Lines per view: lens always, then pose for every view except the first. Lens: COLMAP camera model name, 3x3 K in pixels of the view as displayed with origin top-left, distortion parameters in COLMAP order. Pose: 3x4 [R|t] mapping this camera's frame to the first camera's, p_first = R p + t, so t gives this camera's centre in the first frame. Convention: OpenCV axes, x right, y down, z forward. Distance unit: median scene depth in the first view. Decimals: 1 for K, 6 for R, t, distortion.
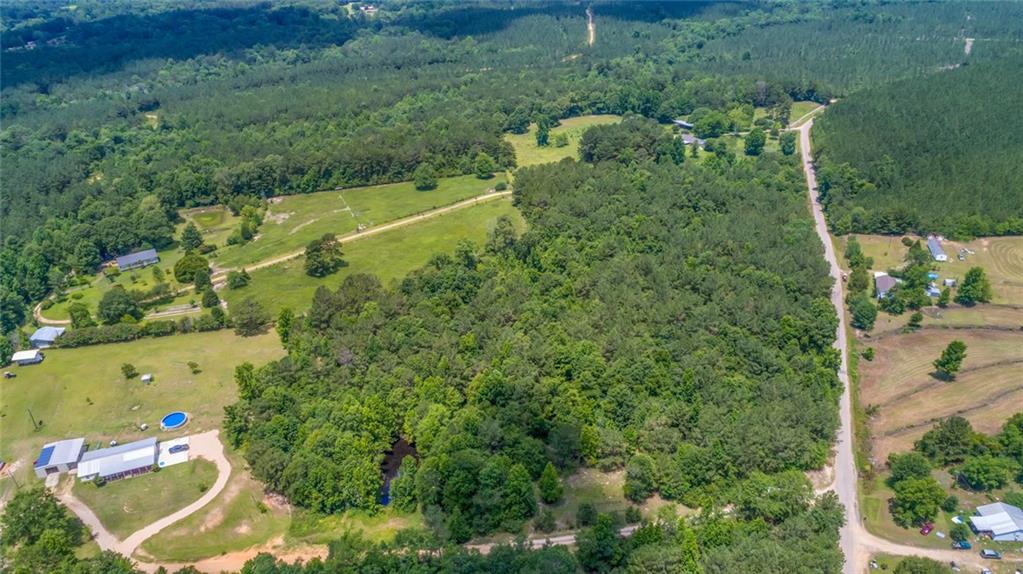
lens RADIAL K [[689.4, 0, 511.5], [0, 689.4, 287.0], [0, 0, 1]] dist [-0.008031, 0.007731]
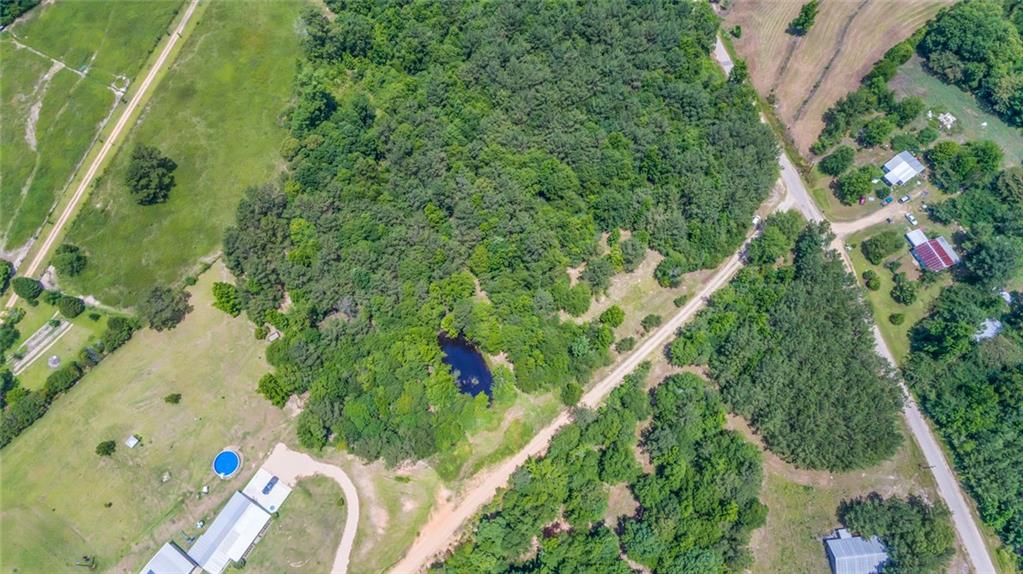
lens RADIAL K [[689.4, 0, 511.5], [0, 689.4, 287.0], [0, 0, 1]] dist [-0.008031, 0.007731]
pose [[0.796665, -0.546784, 0.257589, -0.268480], [0.291888, 0.721225, 0.628201, -0.397332], [-0.529270, -0.425279, 0.734174, 0.207254]]
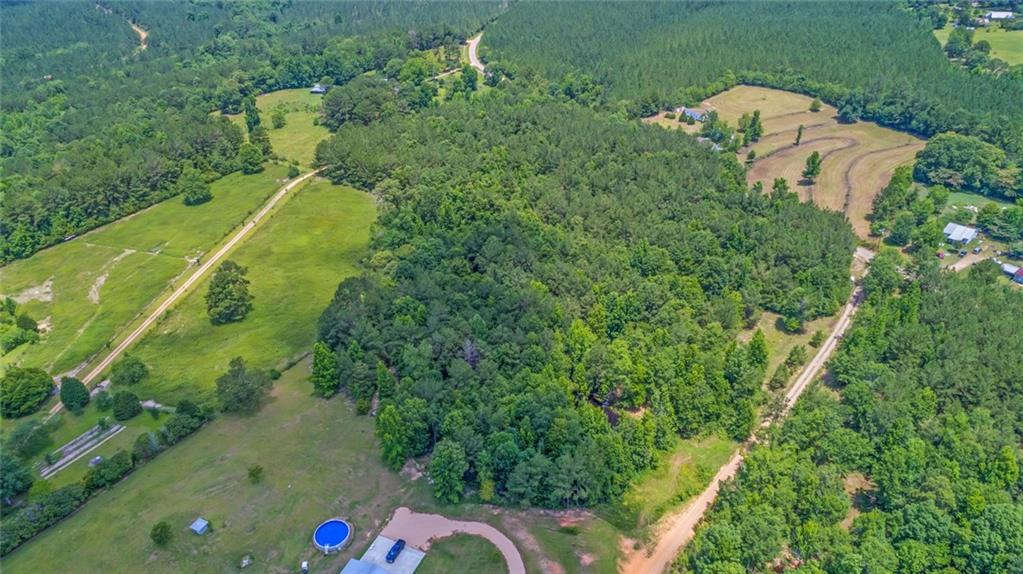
lens RADIAL K [[689.4, 0, 511.5], [0, 689.4, 287.0], [0, 0, 1]] dist [-0.008031, 0.007731]
pose [[0.711360, -0.351965, 0.608348, -0.624961], [0.347409, 0.928523, 0.130970, -0.052969], [-0.610961, 0.118179, 0.782790, 0.304730]]
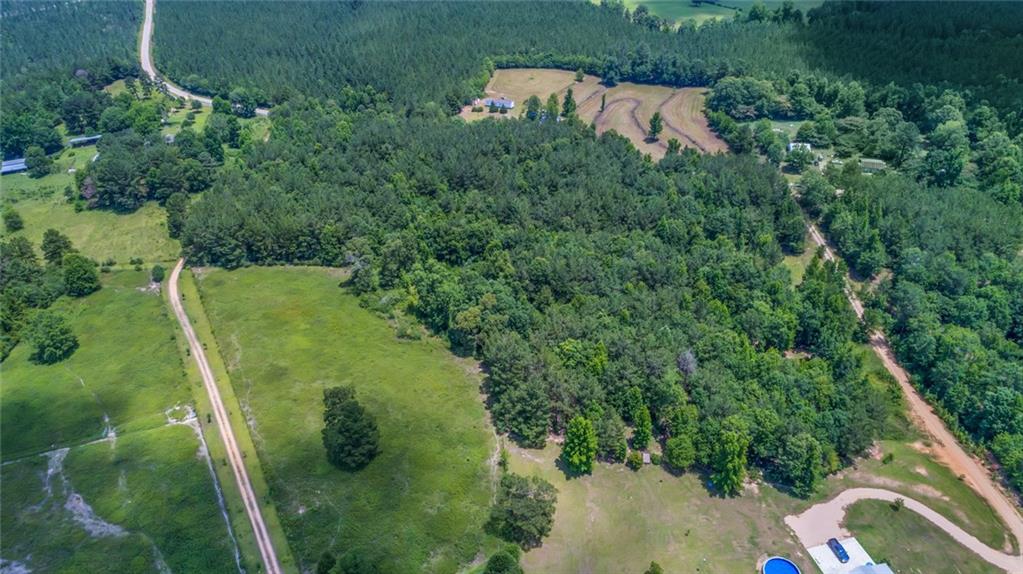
lens RADIAL K [[689.4, 0, 511.5], [0, 689.4, 287.0], [0, 0, 1]] dist [-0.008031, 0.007731]
pose [[0.115083, -0.509633, 0.852661, -0.847339], [0.496266, 0.773067, 0.395079, -0.361196], [-0.860509, 0.377680, 0.341881, 0.810733]]
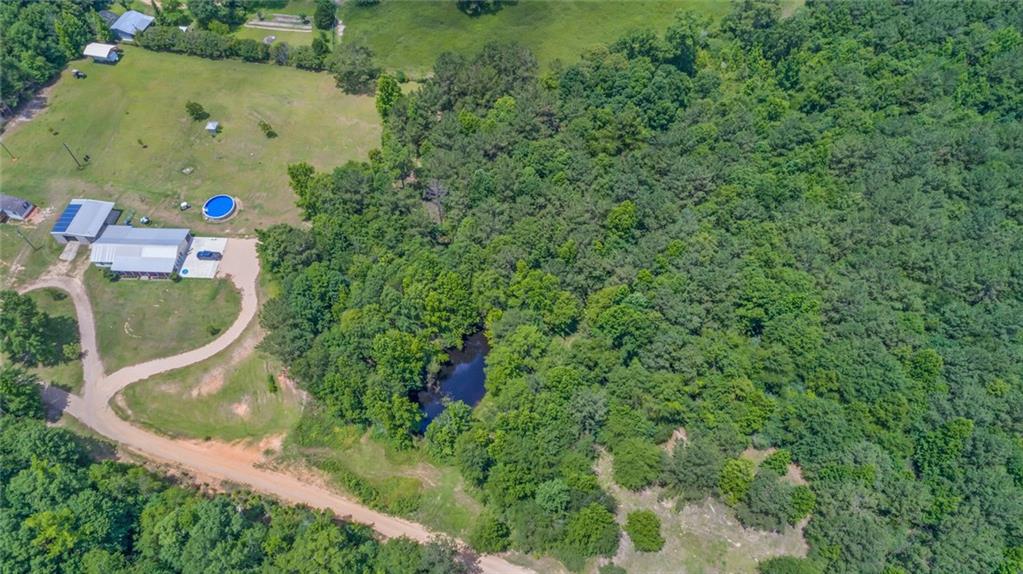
lens RADIAL K [[689.4, 0, 511.5], [0, 689.4, 287.0], [0, 0, 1]] dist [-0.008031, 0.007731]
pose [[0.916562, 0.332764, -0.221772, 0.007544], [-0.199029, 0.860610, 0.468761, -0.139908], [0.346846, -0.385510, 0.855032, 0.382124]]
